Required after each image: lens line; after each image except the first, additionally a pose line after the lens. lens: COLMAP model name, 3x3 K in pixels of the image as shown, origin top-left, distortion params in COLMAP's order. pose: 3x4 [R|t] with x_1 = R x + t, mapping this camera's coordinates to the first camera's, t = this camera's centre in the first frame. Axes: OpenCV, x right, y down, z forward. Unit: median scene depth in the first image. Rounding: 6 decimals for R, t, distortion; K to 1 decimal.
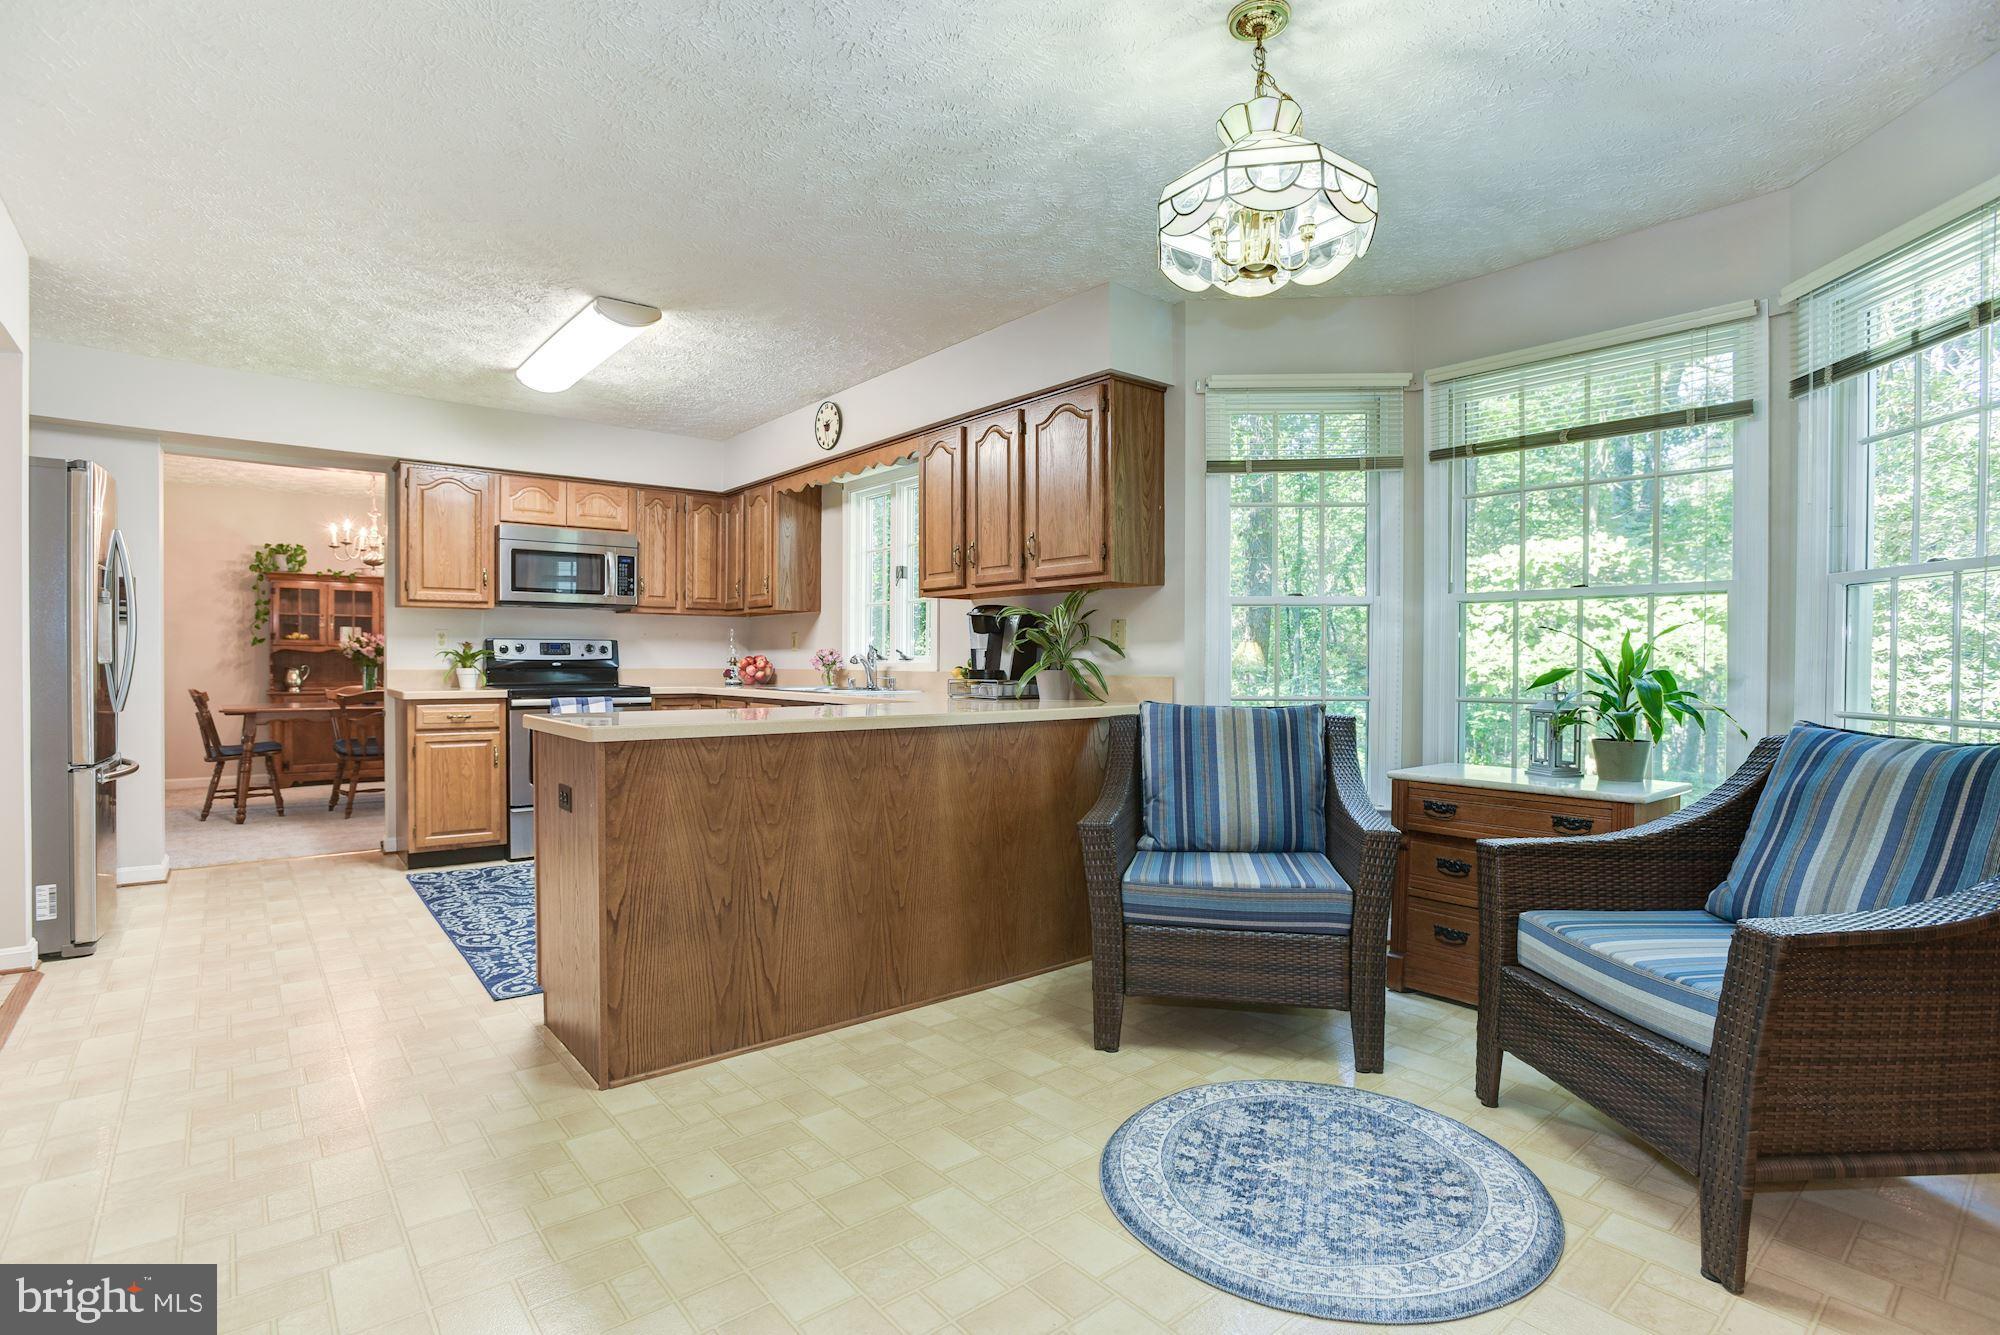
lens RADIAL K [[945.9, 0, 1017.9], [0, 945.9, 671.7], [0, 0, 1]] dist [-0.053364, 0.010360]
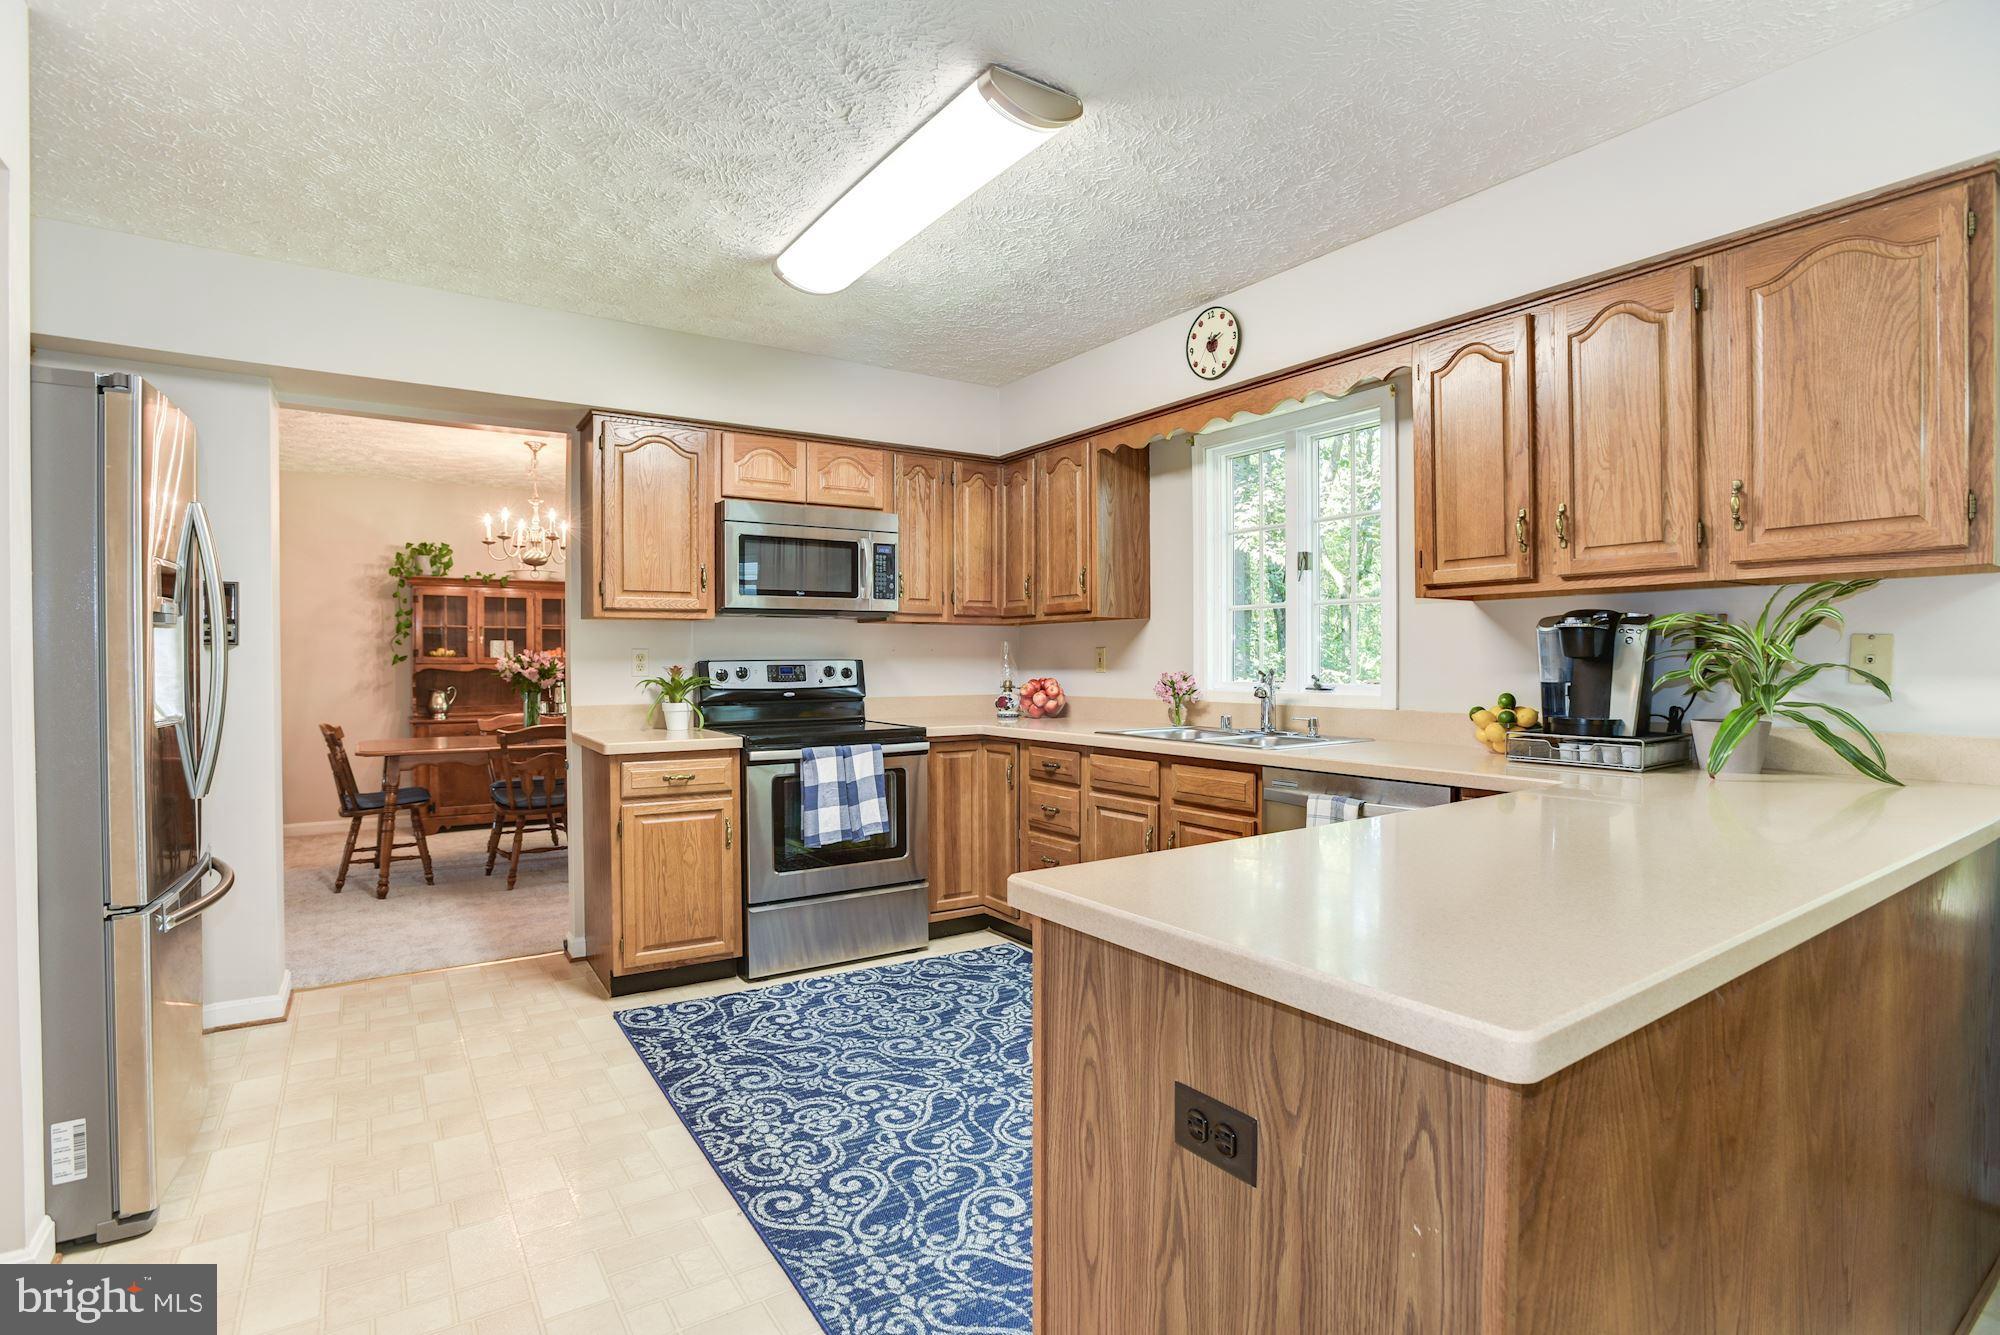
lens RADIAL K [[945.9, 0, 1012.2], [0, 945.9, 671.2], [0, 0, 1]] dist [-0.053364, 0.010360]
pose [[0.994673, -0.005671, -0.102922, -0.259840], [0.005682, 0.999984, -0.000186, -0.026630], [0.102922, -0.000400, 0.994689, 0.302920]]
